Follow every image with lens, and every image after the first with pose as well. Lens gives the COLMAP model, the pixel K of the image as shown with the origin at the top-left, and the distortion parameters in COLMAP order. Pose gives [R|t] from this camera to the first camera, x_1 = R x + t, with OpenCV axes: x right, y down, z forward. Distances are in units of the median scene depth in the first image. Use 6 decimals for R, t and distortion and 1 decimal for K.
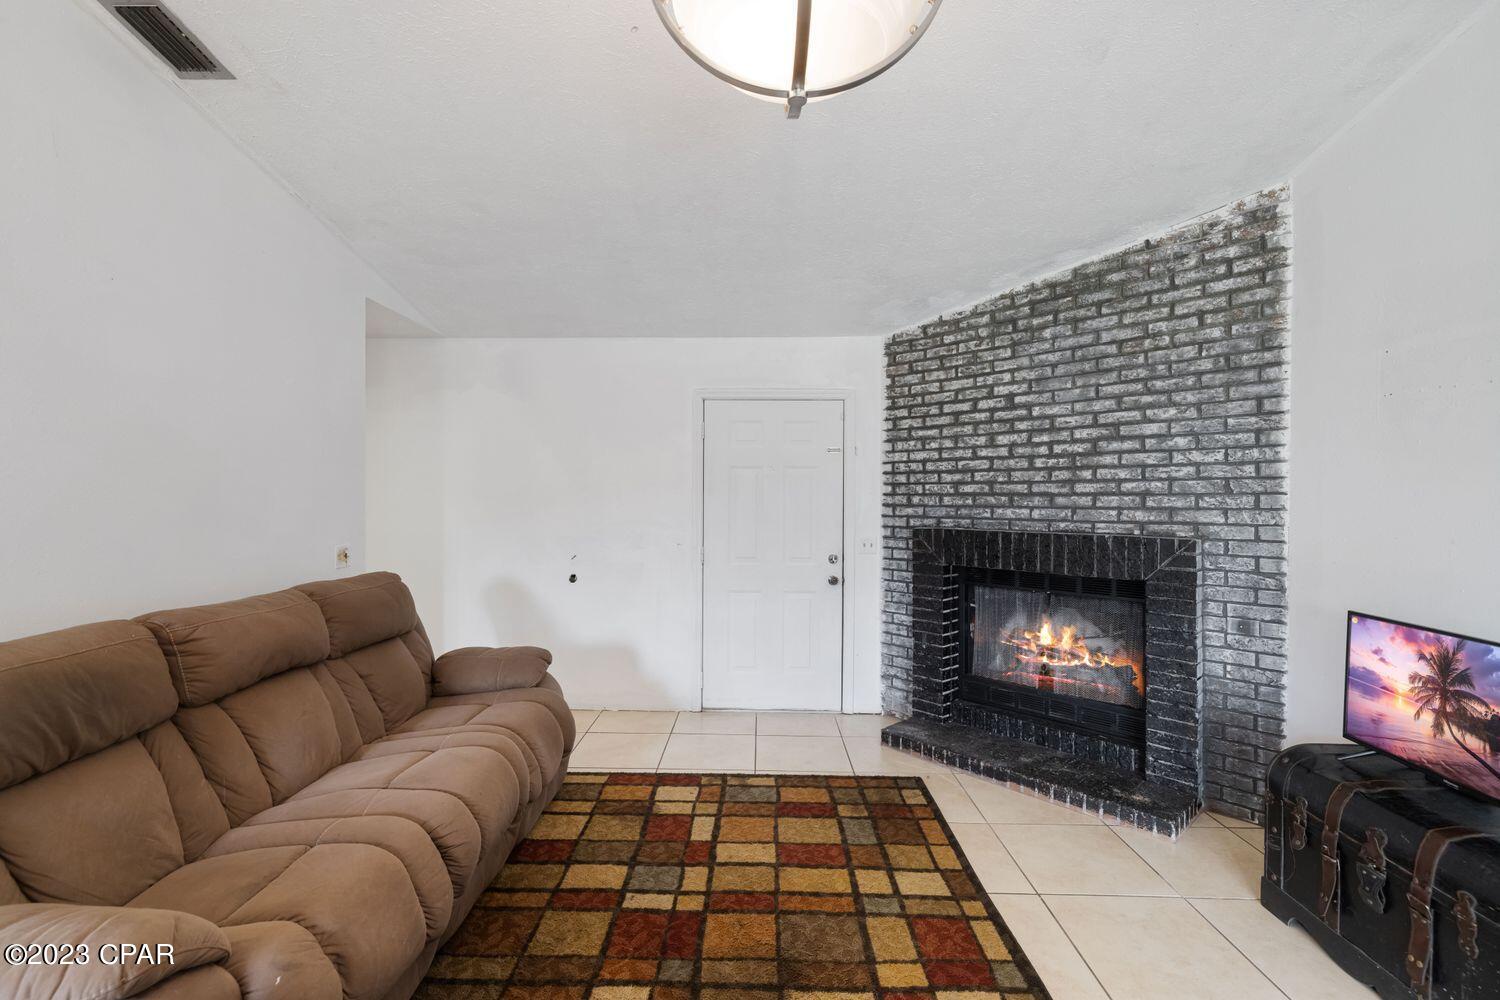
lens RADIAL K [[653.1, 0, 742.5], [0, 653.1, 498.0], [0, 0, 1]] dist [0.002128, -0.000728]
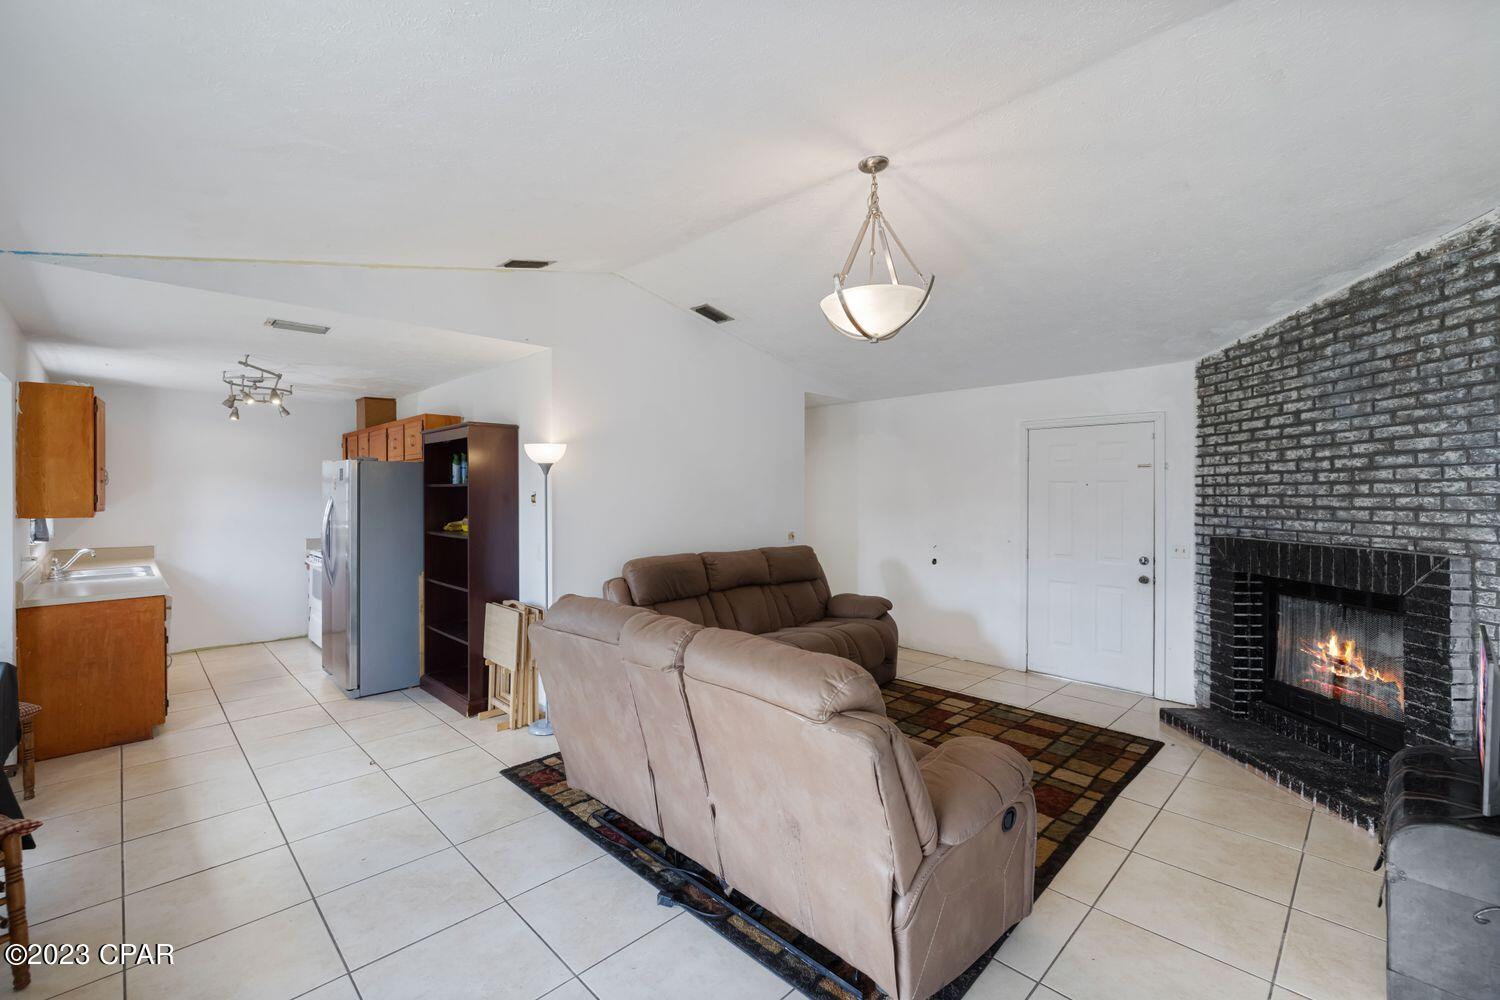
lens RADIAL K [[635.4, 0, 737.0], [0, 635.4, 493.0], [0, 0, 1]] dist [0.000134, 0.000876]
pose [[0.715589, -0.002511, -0.698517, 0.534915], [-0.003651, 0.999966, -0.007335, -0.019400], [0.698512, 0.007799, 0.715555, -0.390514]]
